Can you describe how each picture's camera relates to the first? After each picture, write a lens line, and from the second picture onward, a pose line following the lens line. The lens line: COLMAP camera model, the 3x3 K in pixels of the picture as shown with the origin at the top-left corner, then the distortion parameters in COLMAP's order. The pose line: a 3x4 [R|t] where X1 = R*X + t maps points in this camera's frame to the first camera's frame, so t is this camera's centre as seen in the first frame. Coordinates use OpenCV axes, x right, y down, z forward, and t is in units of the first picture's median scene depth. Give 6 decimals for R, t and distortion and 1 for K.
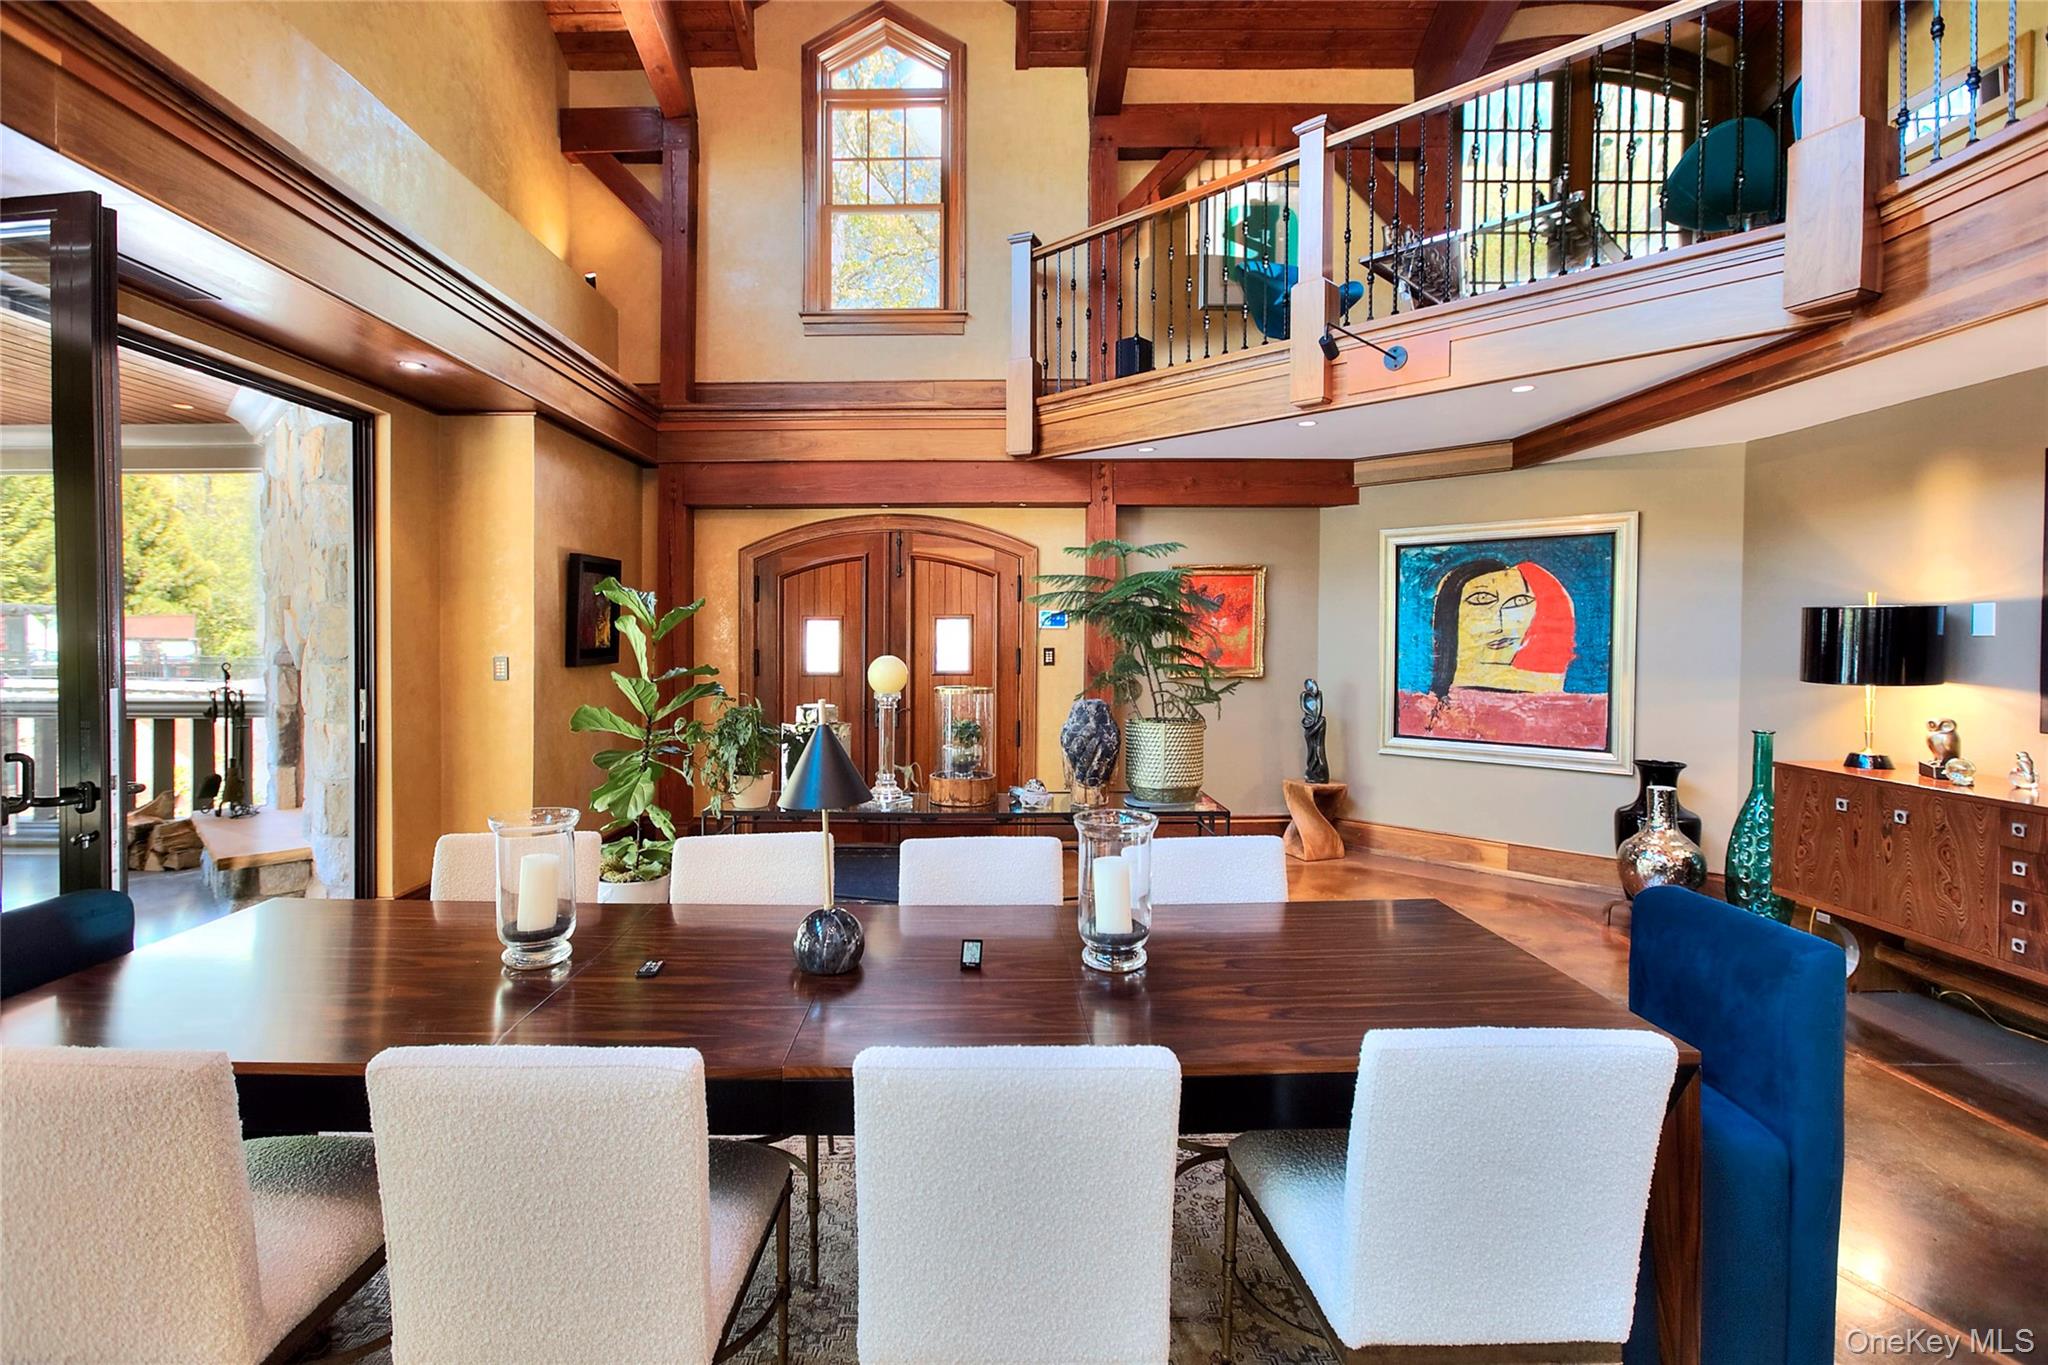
lens RADIAL K [[937.8, 0, 942.0], [0, 937.8, 661.0], [0, 0, 1]] dist [-0.002485, 0.001632]
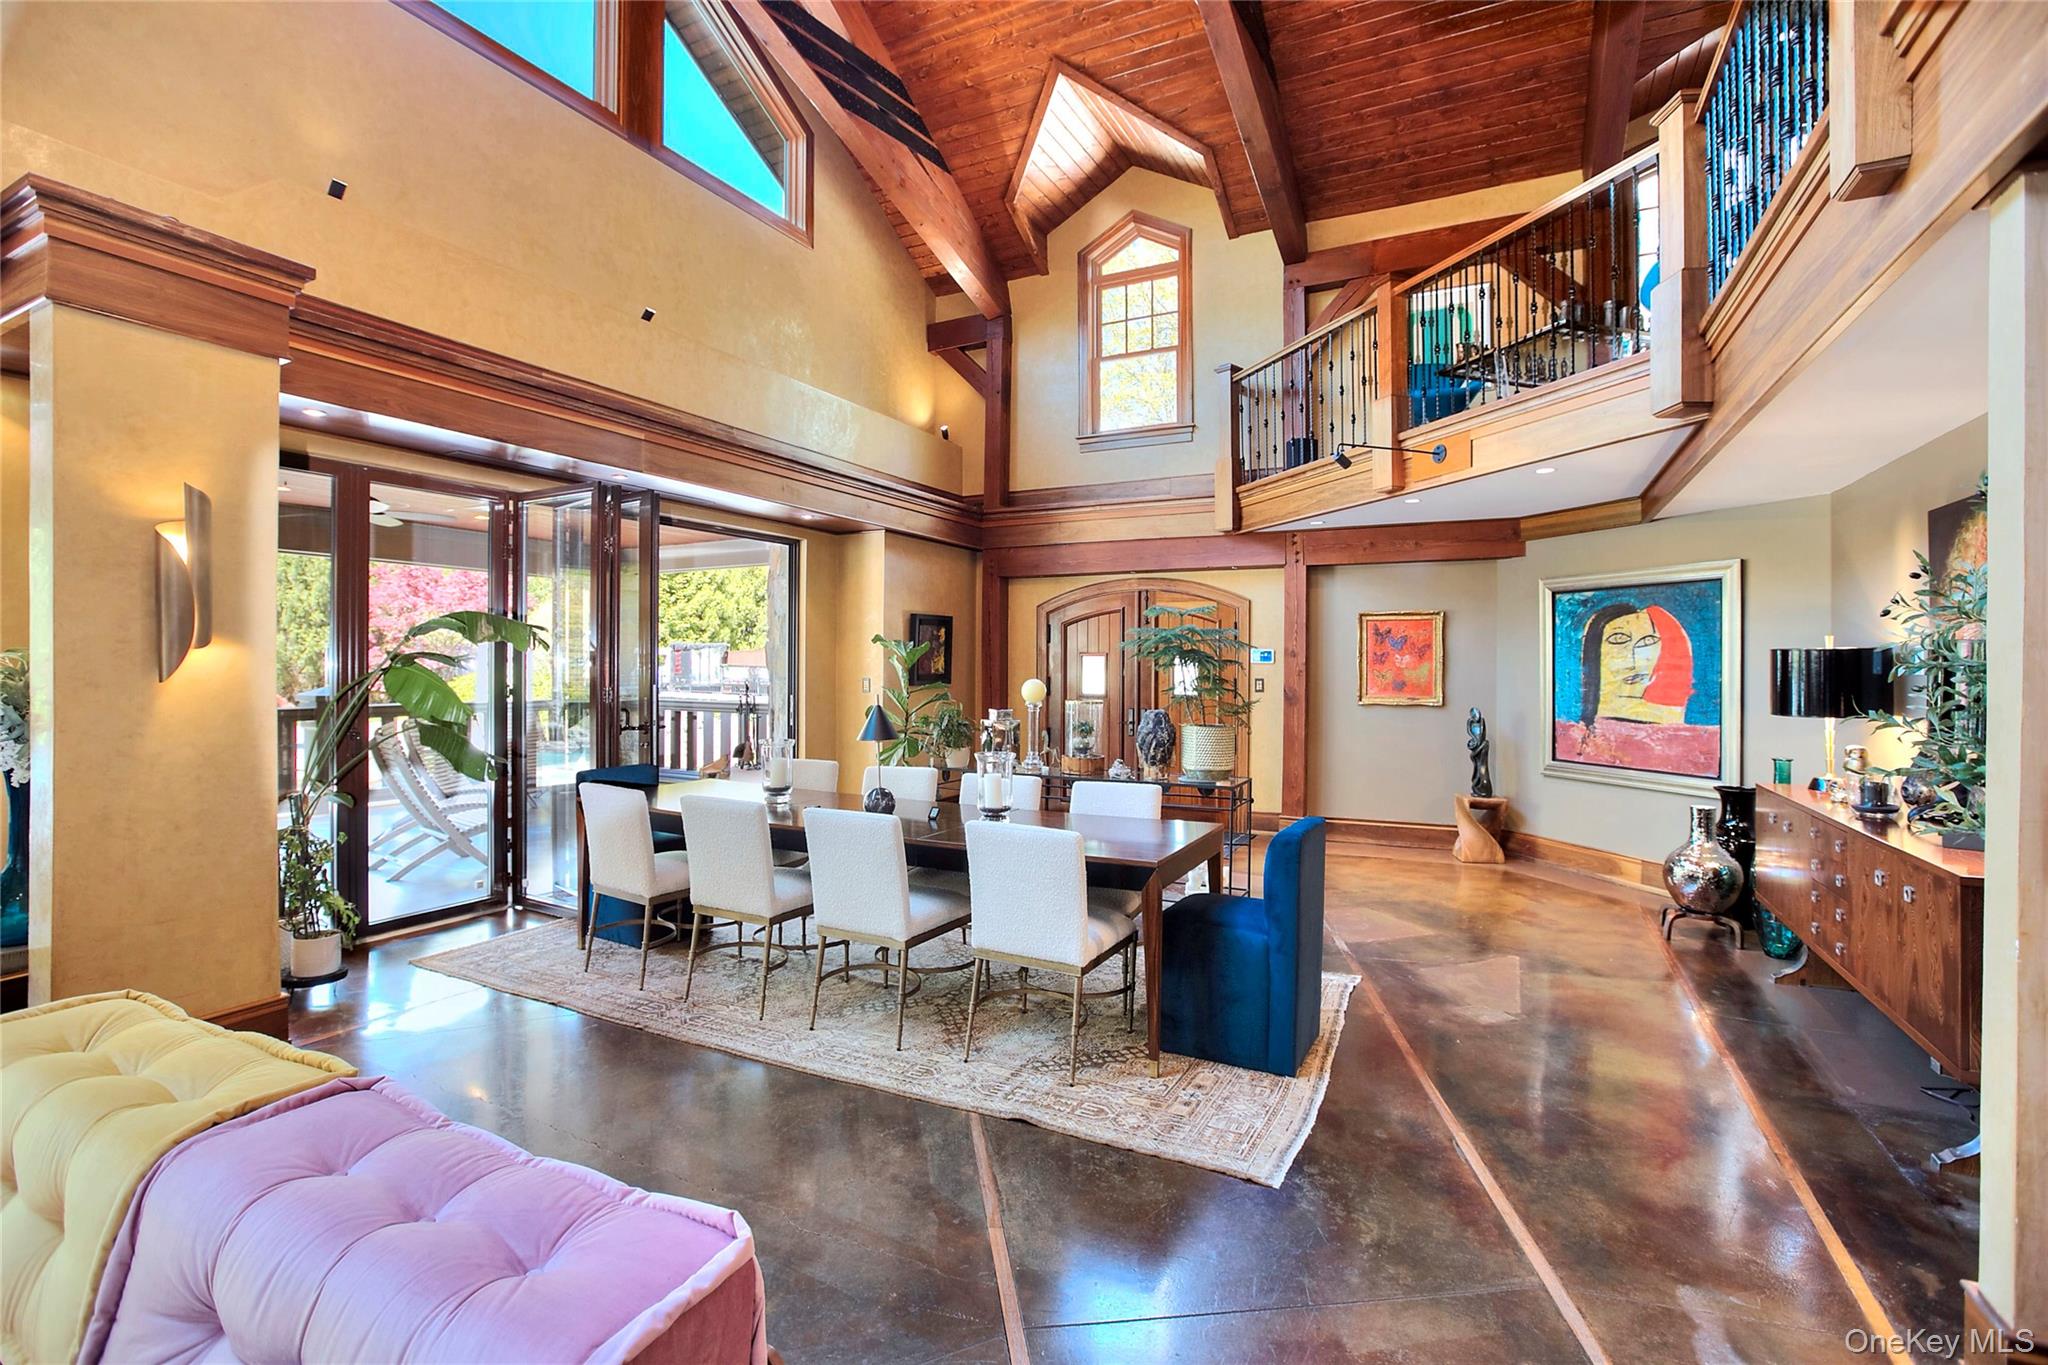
lens RADIAL K [[937.8, 0, 1032.7], [0, 937.8, 671.4], [0, 0, 1]] dist [-0.002485, 0.001632]
pose [[0.902941, 0.010350, -0.429640, 0.411830], [-0.020505, 0.999609, -0.019014, 0.007877], [0.429276, 0.025978, 0.902800, -0.300402]]
